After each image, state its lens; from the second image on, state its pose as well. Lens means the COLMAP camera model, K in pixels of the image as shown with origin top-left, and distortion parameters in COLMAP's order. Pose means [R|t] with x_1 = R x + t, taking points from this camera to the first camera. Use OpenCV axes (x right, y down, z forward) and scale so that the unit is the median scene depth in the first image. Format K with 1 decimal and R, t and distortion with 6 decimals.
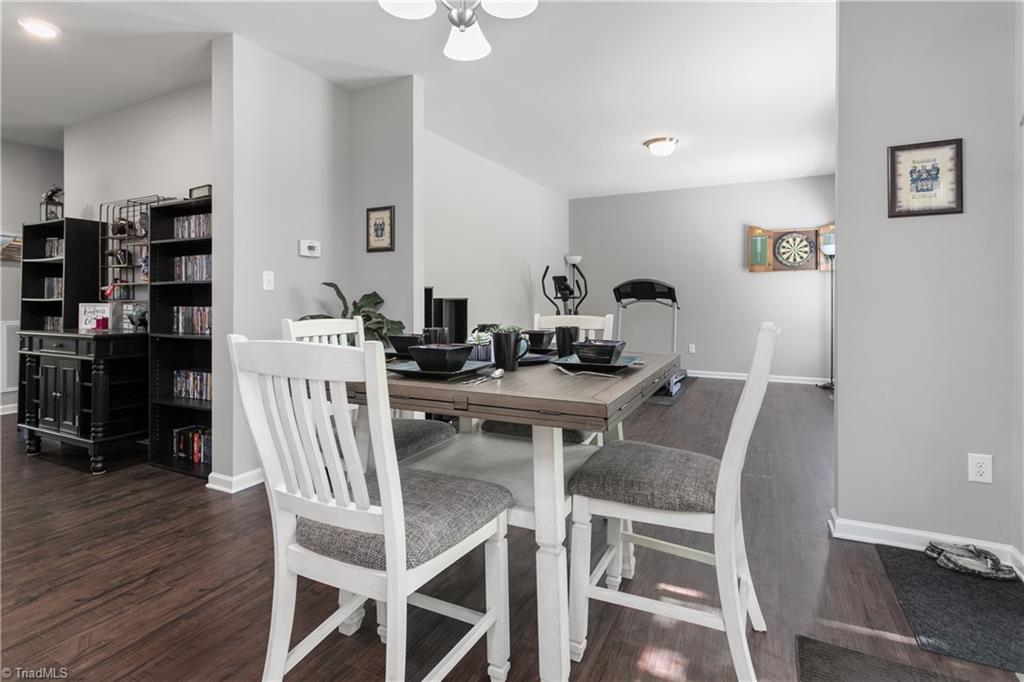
lens RADIAL K [[494.0, 0, 519.9], [0, 494.0, 293.7], [0, 0, 1]] dist [-0.001189, 0.001436]
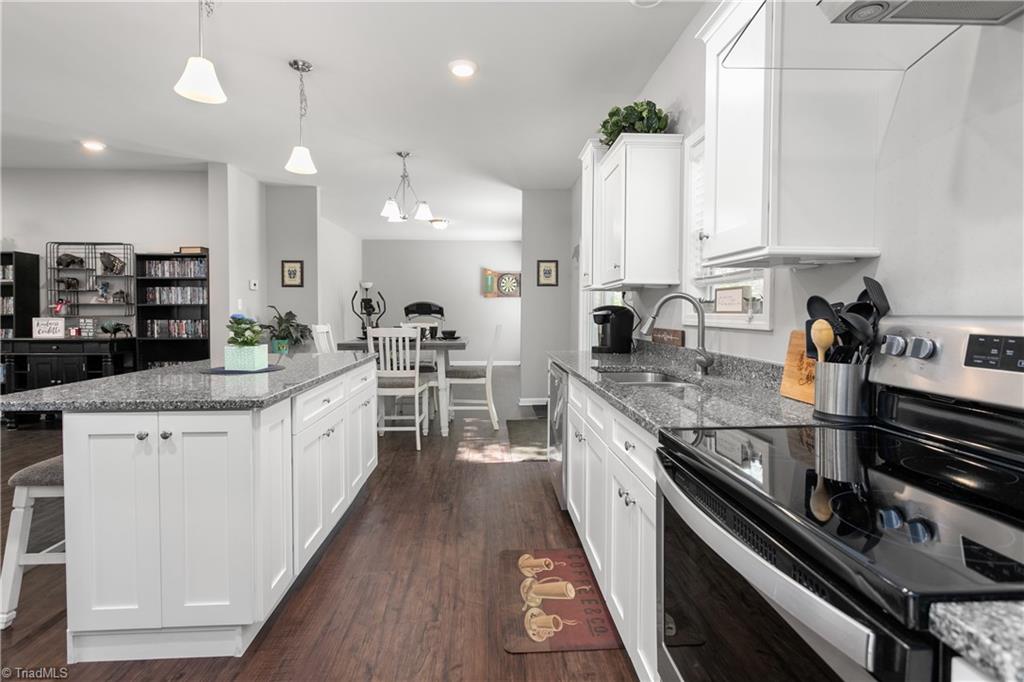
lens RADIAL K [[494.0, 0, 493.8], [0, 494.0, 313.1], [0, 0, 1]] dist [-0.001189, 0.001436]
pose [[0.889984, 0.001317, 0.455990, -0.246433], [-0.006077, 0.999941, 0.008972, -0.008255], [-0.455952, -0.010756, 0.889940, -0.455809]]
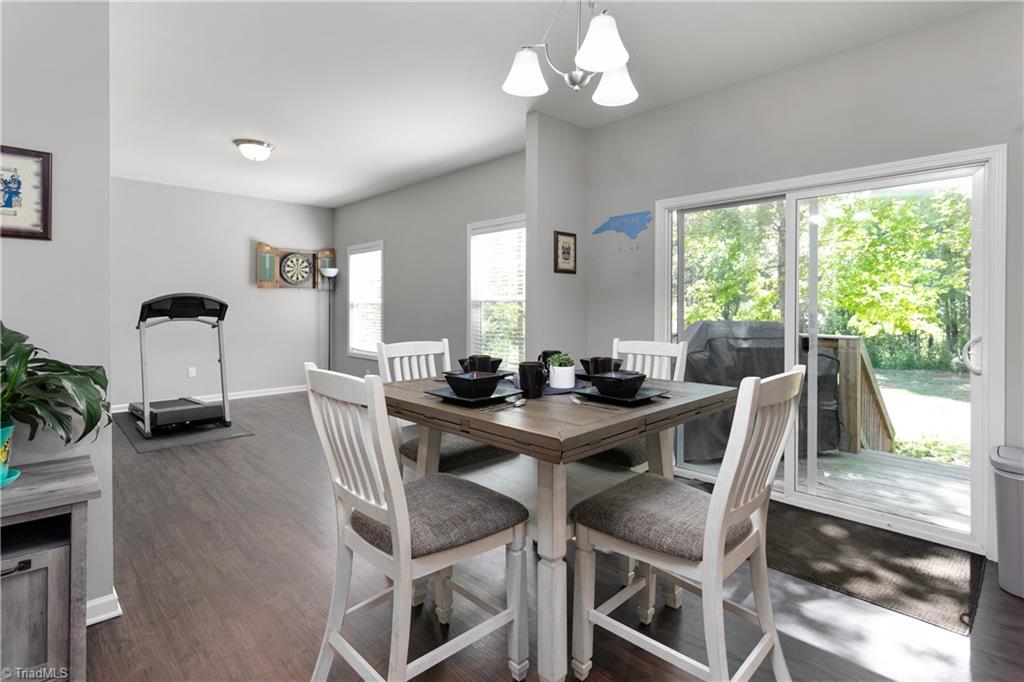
lens RADIAL K [[494.0, 0, 492.9], [0, 494.0, 304.0], [0, 0, 1]] dist [-0.001189, 0.001436]
pose [[0.350971, 0.009626, 0.936337, -0.315731], [-0.008556, 0.999938, -0.007073, -0.009161], [-0.936347, -0.005529, 0.351032, 0.220297]]
